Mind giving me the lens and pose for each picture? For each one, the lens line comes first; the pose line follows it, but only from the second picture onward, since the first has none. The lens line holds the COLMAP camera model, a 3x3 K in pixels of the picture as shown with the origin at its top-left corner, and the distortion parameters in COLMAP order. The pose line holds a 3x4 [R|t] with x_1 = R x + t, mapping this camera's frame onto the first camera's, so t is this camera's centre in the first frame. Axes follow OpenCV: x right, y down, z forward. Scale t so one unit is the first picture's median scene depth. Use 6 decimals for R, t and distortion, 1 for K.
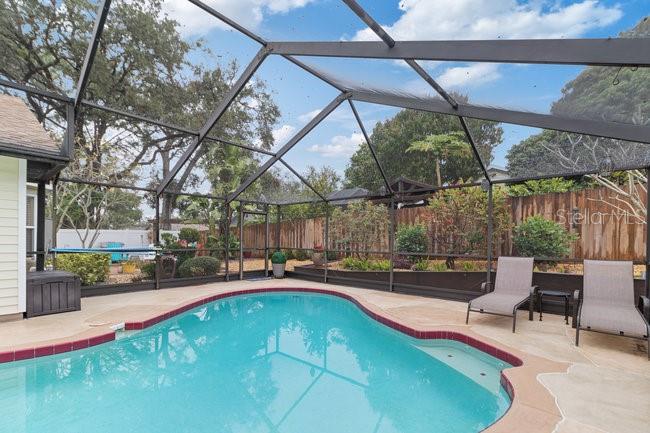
lens RADIAL K [[303.9, 0, 323.9], [0, 303.9, 219.5], [0, 0, 1]] dist [0.008321, -0.000828]
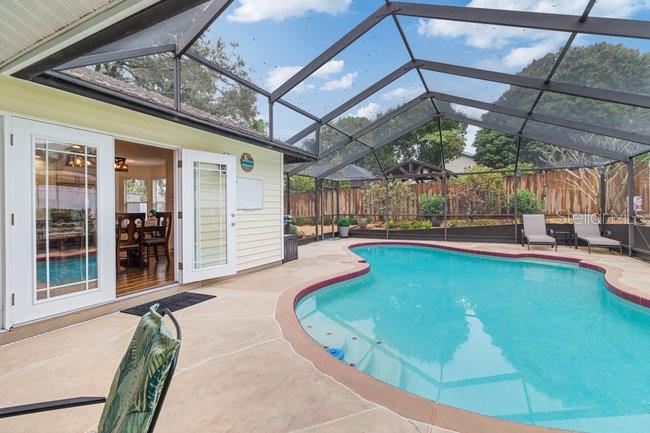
lens RADIAL K [[303.9, 0, 322.2], [0, 303.9, 210.9], [0, 0, 1]] dist [0.008321, -0.000828]
pose [[0.965959, -0.024801, 0.257504, -0.729483], [0.007662, 0.997700, 0.067349, -0.014866], [-0.258582, -0.063084, 0.963927, -0.265222]]
